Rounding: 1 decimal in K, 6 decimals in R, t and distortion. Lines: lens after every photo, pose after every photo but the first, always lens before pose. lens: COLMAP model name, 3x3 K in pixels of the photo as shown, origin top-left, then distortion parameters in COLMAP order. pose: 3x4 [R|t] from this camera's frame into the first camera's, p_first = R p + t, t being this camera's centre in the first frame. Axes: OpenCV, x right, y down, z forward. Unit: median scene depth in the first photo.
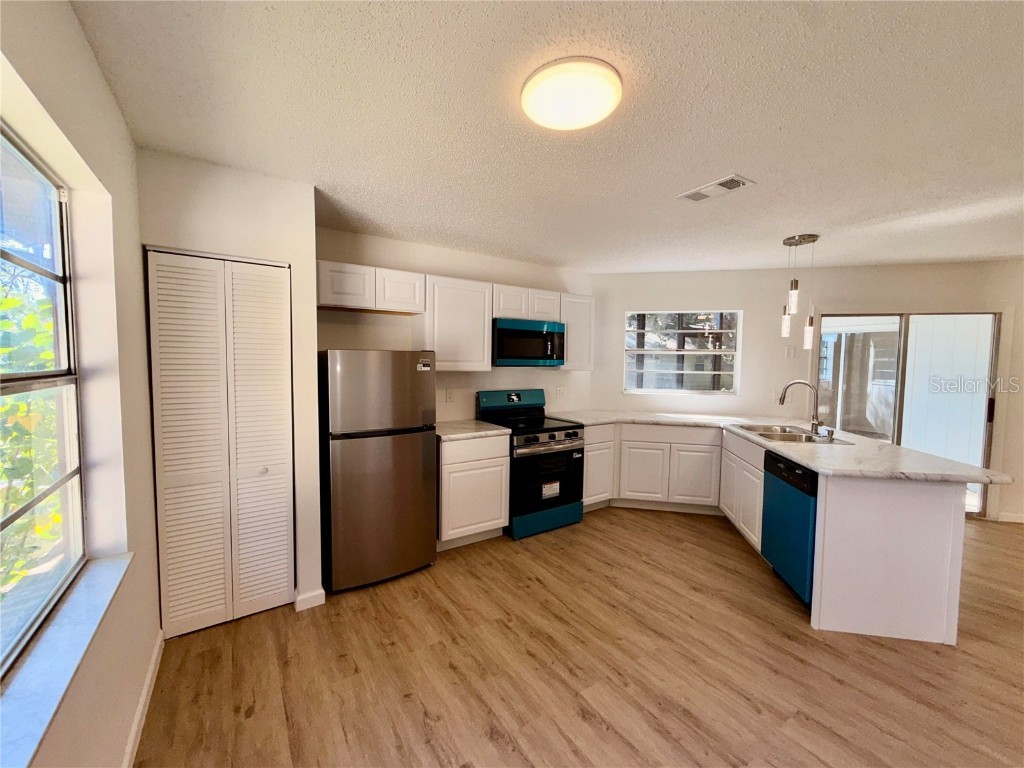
lens RADIAL K [[409.5, 0, 508.9], [0, 409.5, 383.5], [0, 0, 1]] dist [-0.002047, 0.000566]
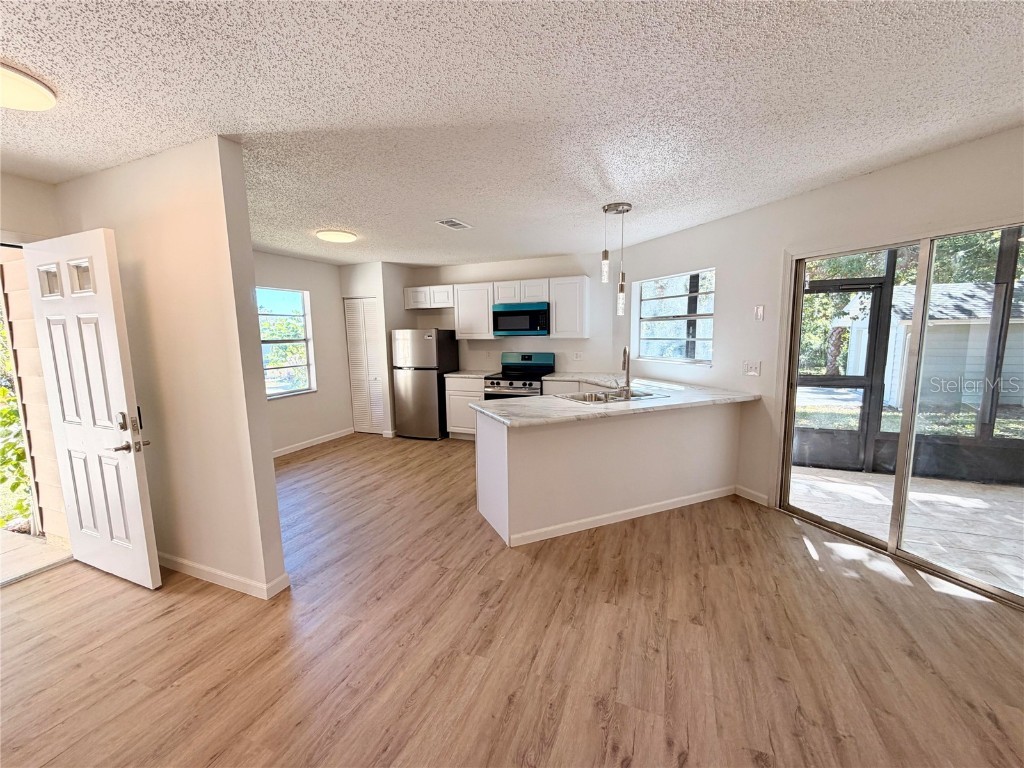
lens RADIAL K [[409.5, 0, 509.7], [0, 409.5, 384.1], [0, 0, 1]] dist [-0.002047, 0.000566]
pose [[0.558279, 0.083484, -0.825442, 1.445297], [-0.024092, 0.996136, 0.084453, 0.007362], [0.829303, -0.027262, 0.558133, 0.193147]]
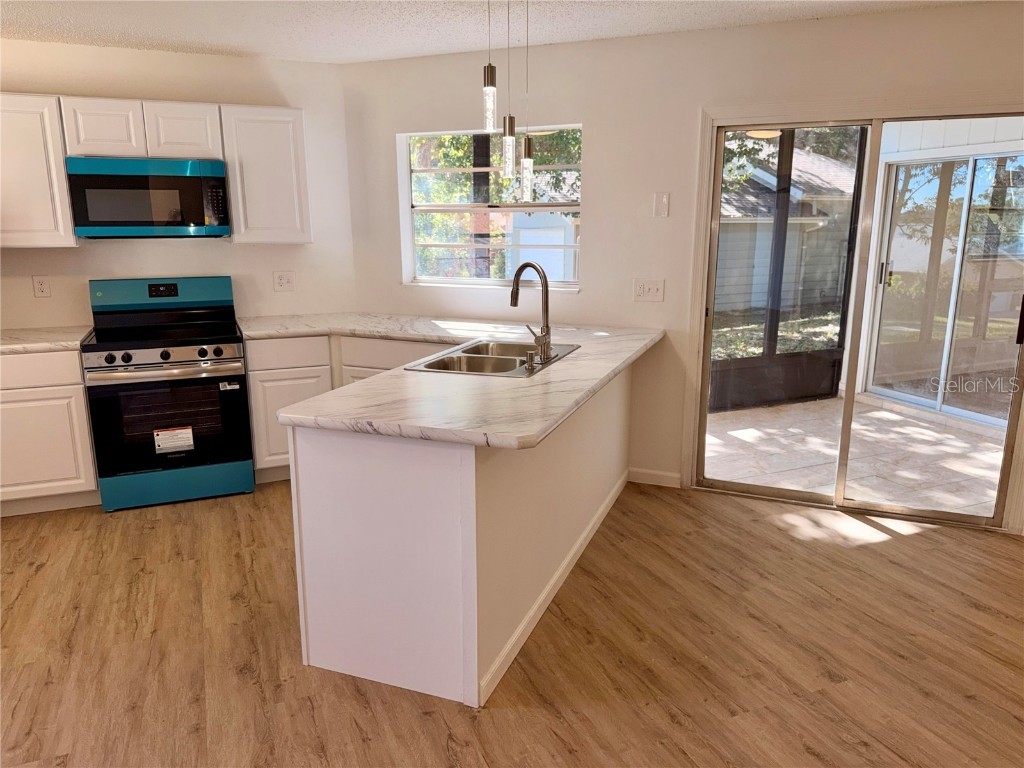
lens RADIAL K [[720.9, 0, 513.8], [0, 720.9, 388.4], [0, 0, 1]] dist [0.052664, -0.074998]
pose [[0.983304, 0.026382, -0.180048, 0.897662], [0.003871, 0.986178, 0.165646, 0.000933], [0.181929, -0.163578, 0.969610, 0.033944]]
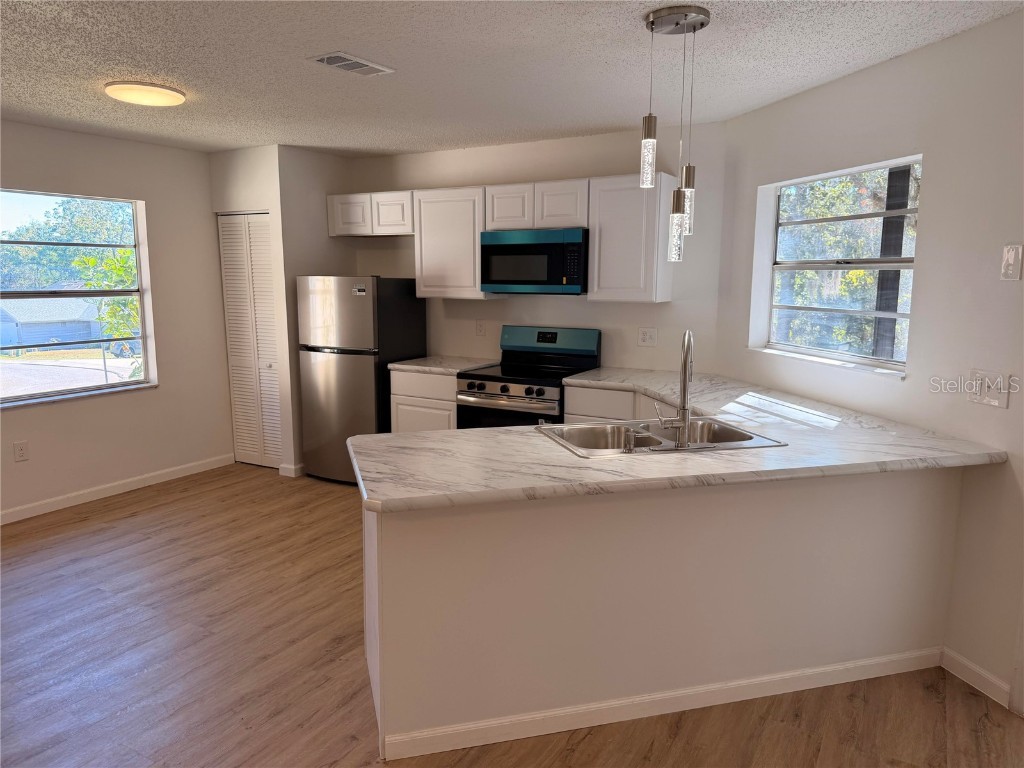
lens RADIAL K [[720.9, 0, 512.4], [0, 720.9, 385.5], [0, 0, 1]] dist [0.052664, -0.074998]
pose [[0.440109, 0.125201, -0.889173, 1.403593], [-0.049970, 0.992112, 0.114962, -0.030637], [0.896553, -0.006163, 0.442893, 0.474311]]
